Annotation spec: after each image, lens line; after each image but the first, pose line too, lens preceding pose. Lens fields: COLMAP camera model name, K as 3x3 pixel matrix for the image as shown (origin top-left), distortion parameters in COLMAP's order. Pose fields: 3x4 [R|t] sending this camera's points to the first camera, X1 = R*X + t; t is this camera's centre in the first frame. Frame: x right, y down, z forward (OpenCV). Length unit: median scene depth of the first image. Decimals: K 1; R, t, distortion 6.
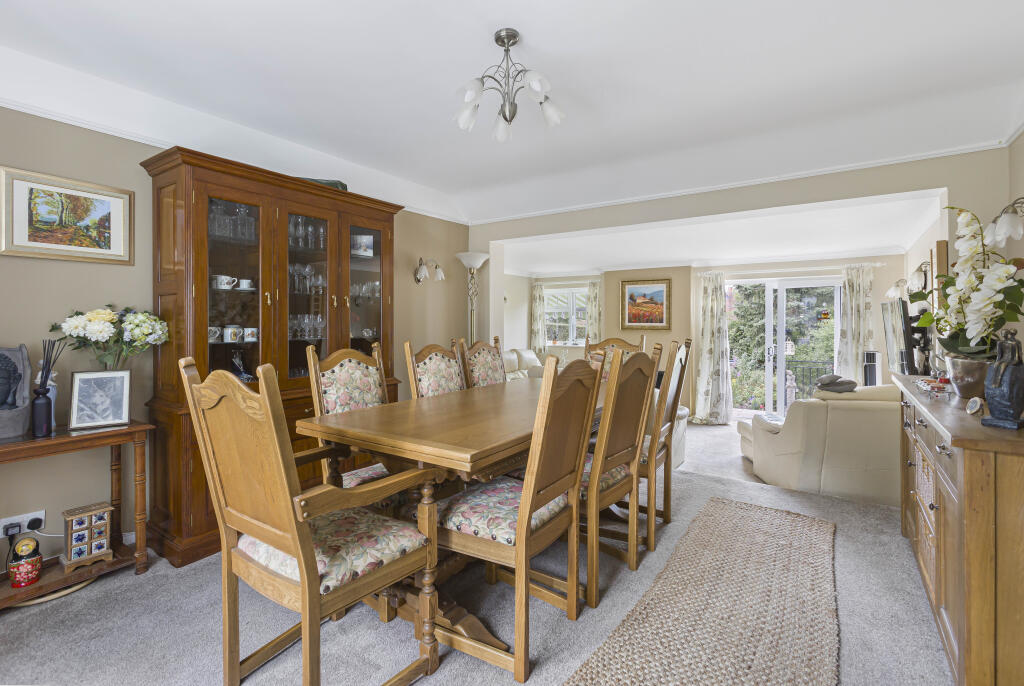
lens RADIAL K [[471.8, 0, 513.8], [0, 471.8, 336.0], [0, 0, 1]] dist [0.001235, 0.002151]
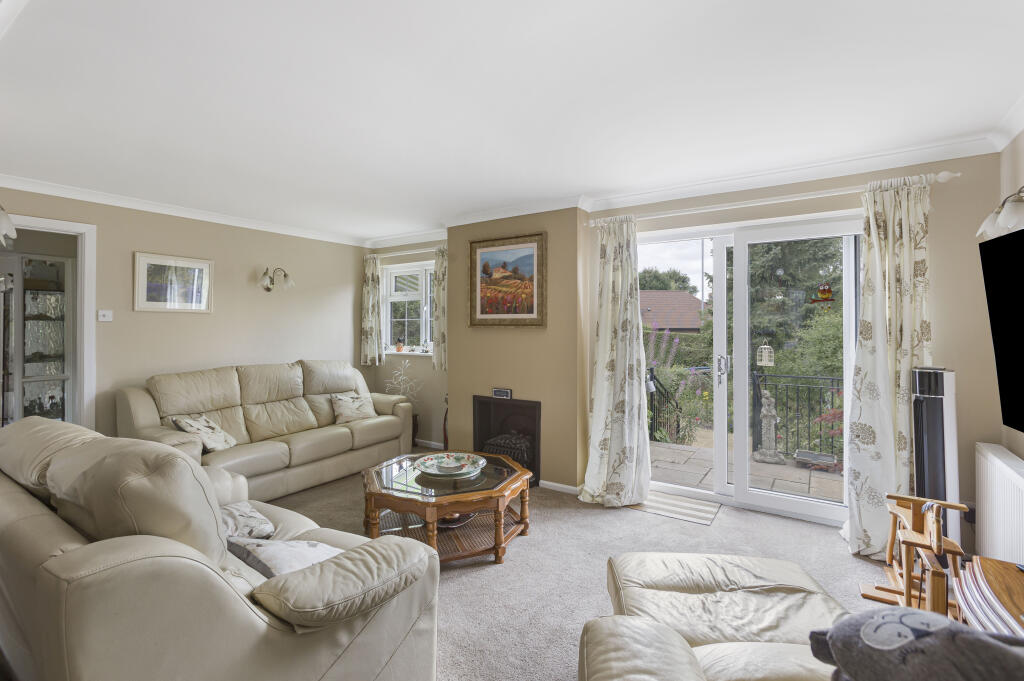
lens RADIAL K [[471.8, 0, 511.7], [0, 471.8, 336.0], [0, 0, 1]] dist [0.001235, 0.002151]
pose [[0.999896, -0.003019, 0.014110, 0.284014], [0.003149, 0.999953, -0.009185, 0.003835], [-0.014082, 0.009228, 0.999858, 0.448433]]
